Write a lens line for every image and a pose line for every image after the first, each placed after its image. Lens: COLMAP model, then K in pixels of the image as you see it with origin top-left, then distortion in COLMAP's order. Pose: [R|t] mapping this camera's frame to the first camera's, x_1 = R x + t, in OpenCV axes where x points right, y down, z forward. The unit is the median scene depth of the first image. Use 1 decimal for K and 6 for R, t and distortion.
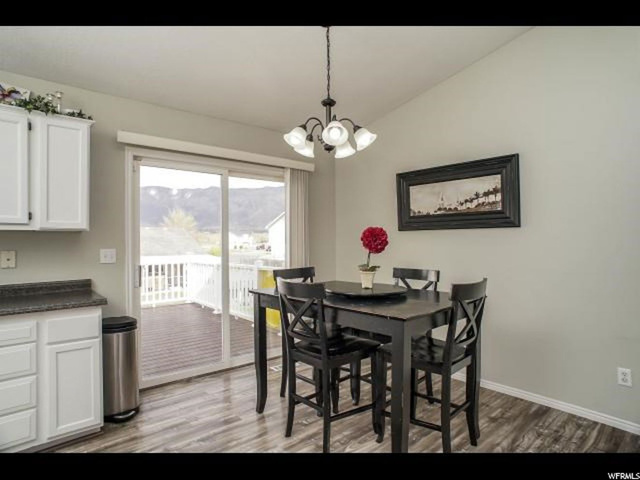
lens RADIAL K [[372.9, 0, 318.6], [0, 372.9, 240.3], [0, 0, 1]] dist [-0.089669, 0.057850]
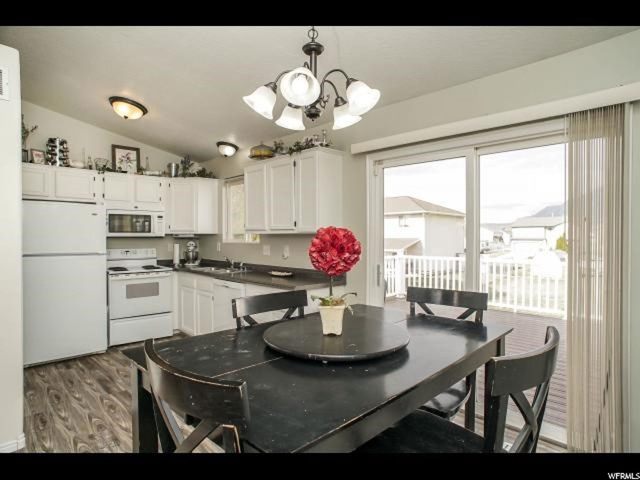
lens RADIAL K [[372.9, 0, 318.6], [0, 372.9, 240.3], [0, 0, 1]] dist [-0.089669, 0.057850]
pose [[0.067417, 0.018111, -0.997561, 0.584222], [0.000000, 0.999835, 0.018153, -0.022247], [0.997725, -0.001224, 0.067406, 0.793242]]
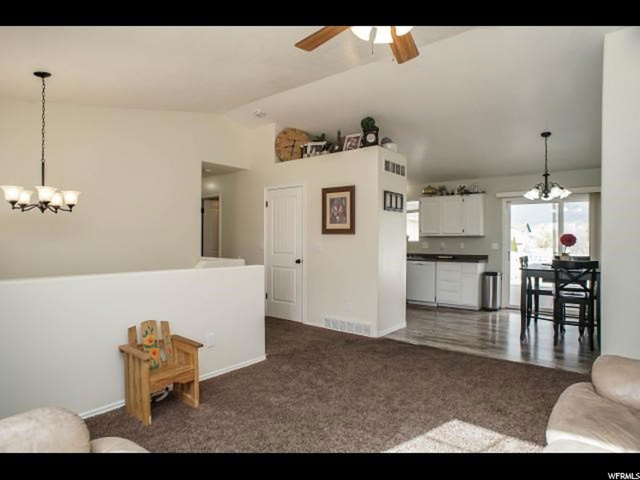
lens RADIAL K [[372.9, 0, 318.6], [0, 372.9, 240.3], [0, 0, 1]] dist [-0.089669, 0.057850]
pose [[0.196125, 0.003133, -0.980574, 1.513735], [-0.001144, 0.999995, 0.002966, 0.001617], [0.980578, 0.000540, 0.196128, -0.585196]]
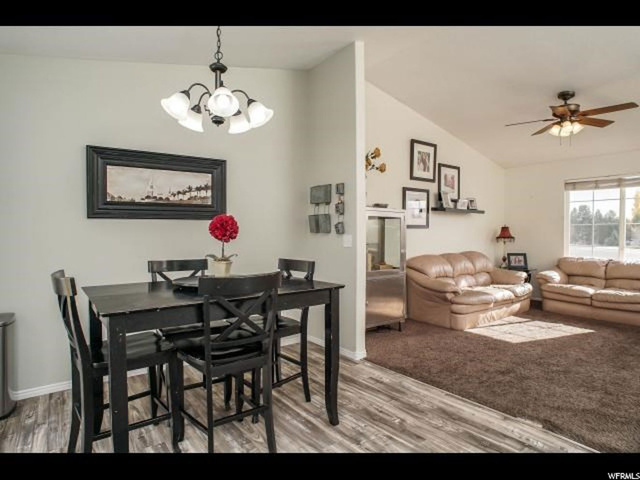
lens RADIAL K [[372.9, 0, 318.6], [0, 372.9, 240.3], [0, 0, 1]] dist [-0.089669, 0.057850]
pose [[0.077104, -0.015714, 0.996899, -0.640209], [0.000653, 0.999876, 0.015710, 0.012415], [-0.997023, -0.000561, 0.077105, 0.555863]]
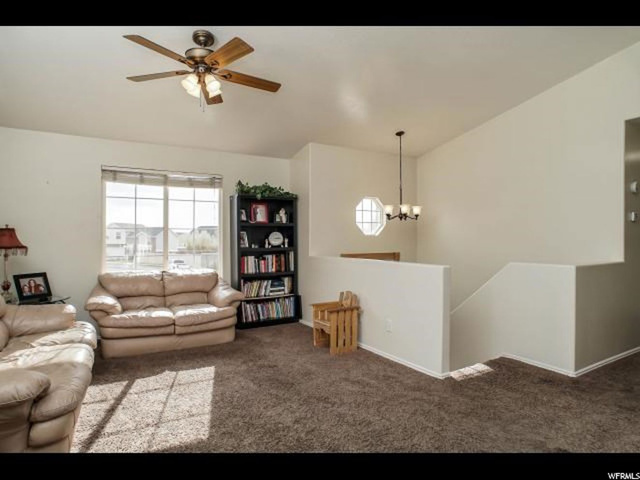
lens RADIAL K [[372.9, 0, 318.6], [0, 372.9, 240.3], [0, 0, 1]] dist [-0.089669, 0.057850]
pose [[-0.984308, 0.005053, 0.176388, 0.364273], [0.004890, 0.999987, -0.001357, 0.014327], [-0.176392, -0.000473, -0.984320, 0.614400]]
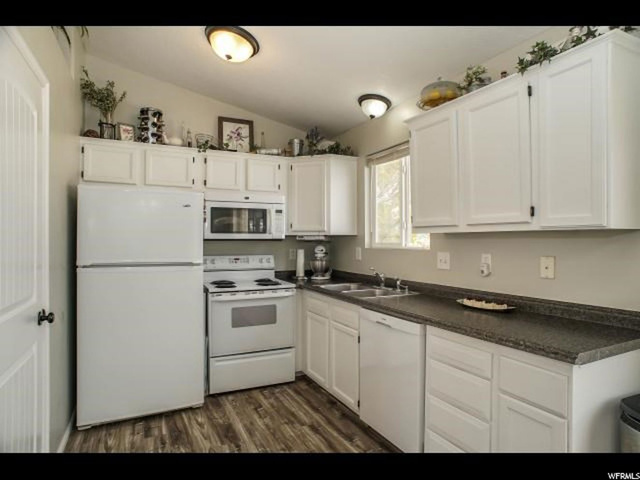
lens RADIAL K [[372.9, 0, 318.6], [0, 372.9, 240.3], [0, 0, 1]] dist [-0.089669, 0.057850]
pose [[-0.238240, 0.005277, -0.971192, 0.019742], [0.002854, 0.999985, 0.004734, -0.009980], [0.971202, -0.001644, -0.238251, 0.602651]]
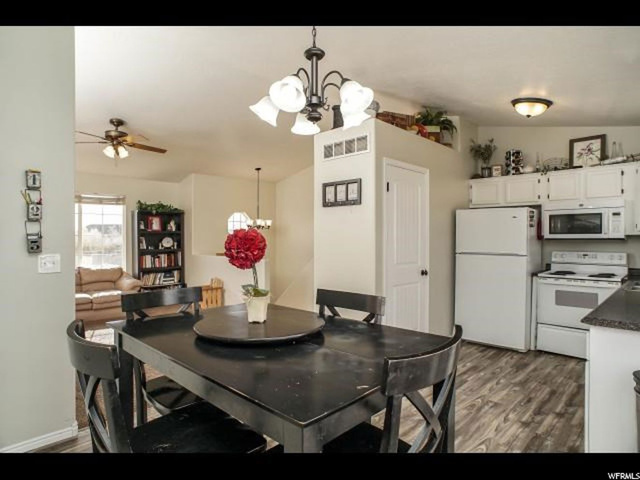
lens RADIAL K [[372.9, 0, 318.6], [0, 372.9, 240.3], [0, 0, 1]] dist [-0.089669, 0.057850]
pose [[-0.997236, 0.005579, -0.074096, 0.059008], [0.005442, 0.999983, 0.002040, -0.010766], [0.074106, 0.001631, -0.997249, 1.402516]]
